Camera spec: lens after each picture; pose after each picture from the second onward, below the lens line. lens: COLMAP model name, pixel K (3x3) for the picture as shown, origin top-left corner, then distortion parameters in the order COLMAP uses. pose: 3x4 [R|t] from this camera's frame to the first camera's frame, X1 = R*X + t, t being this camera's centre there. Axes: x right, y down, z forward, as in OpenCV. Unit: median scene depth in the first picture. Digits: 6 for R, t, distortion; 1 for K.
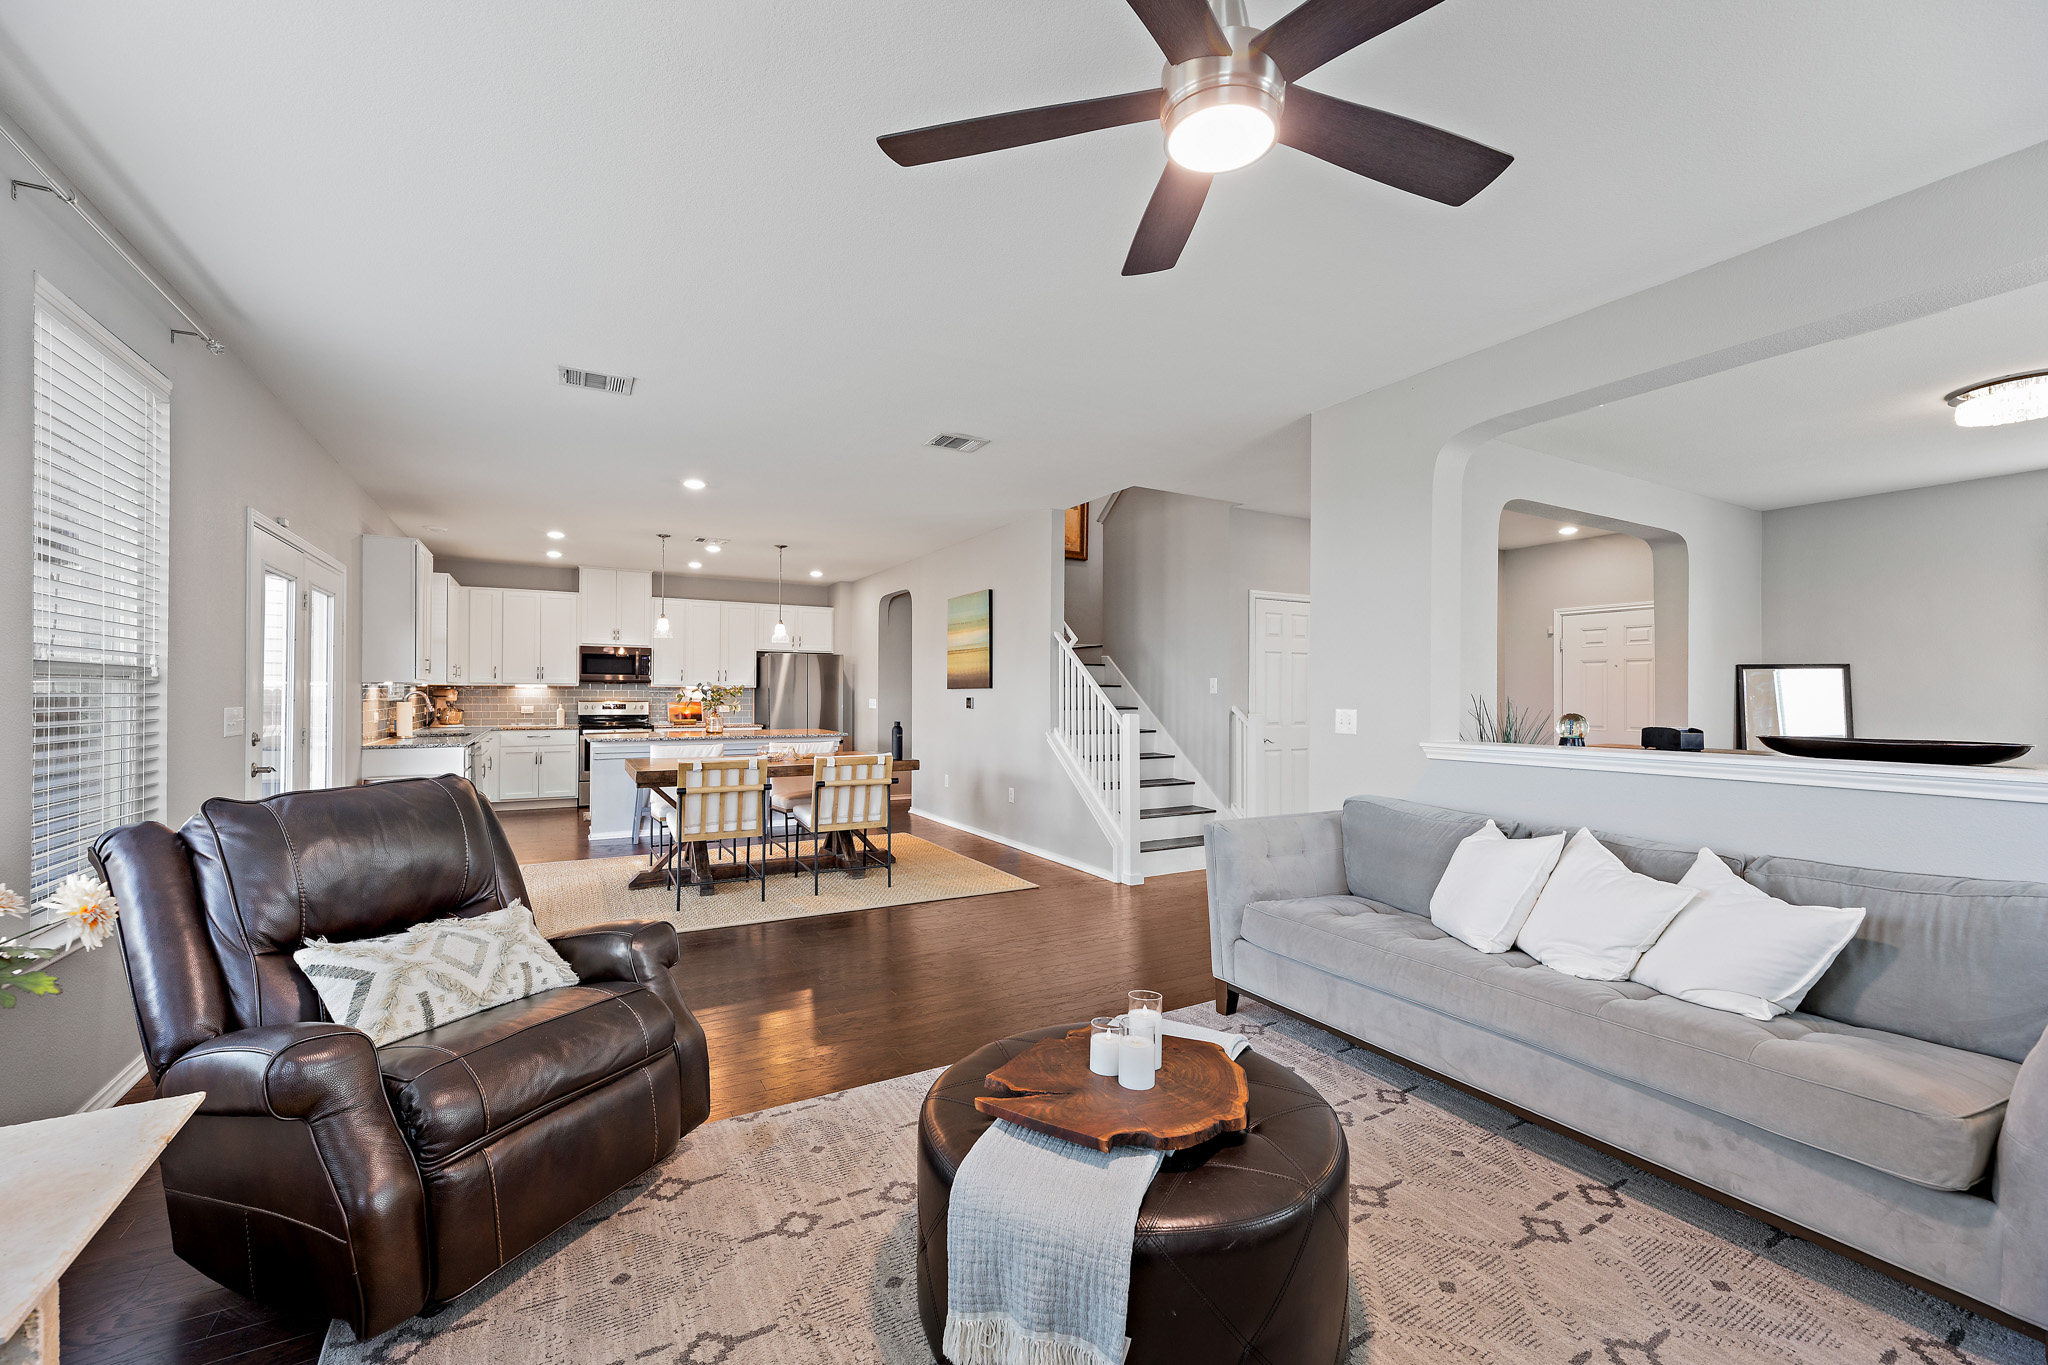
lens RADIAL K [[836.2, 0, 1019.6], [0, 836.2, 694.9], [0, 0, 1]] dist [0.000278, -0.000244]
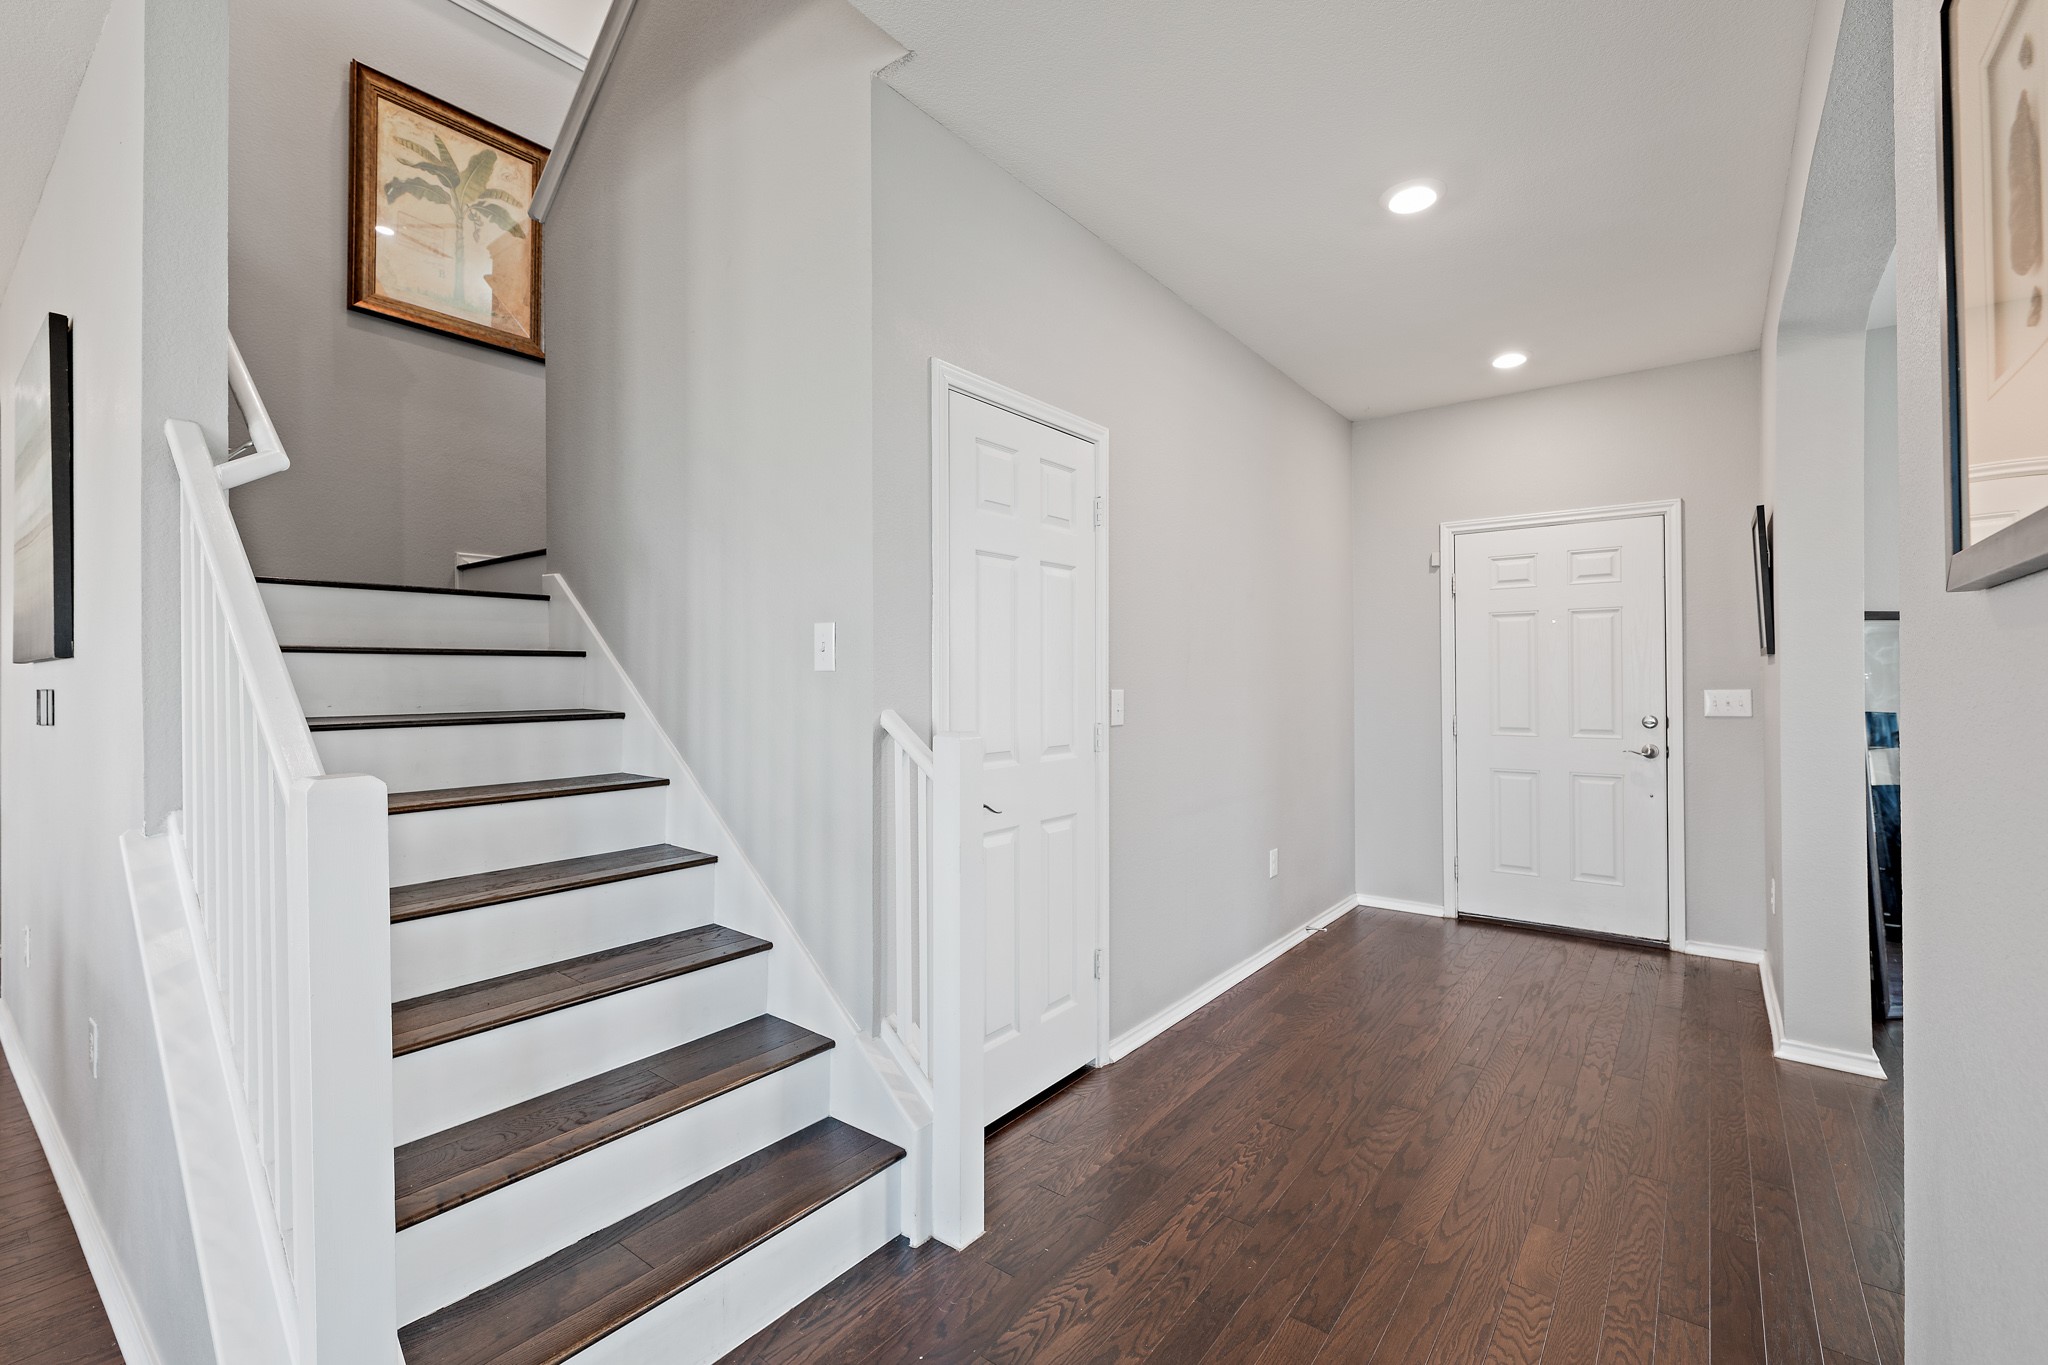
lens RADIAL K [[897.4, 0, 1018.4], [0, 897.4, 681.1], [0, 0, 1]] dist [-0.001823, -0.000109]
pose [[0.923913, -0.007589, 0.382527, 0.163458], [0.006168, 0.999969, 0.004940, 0.000693], [-0.382553, -0.002204, 0.923931, 0.633270]]
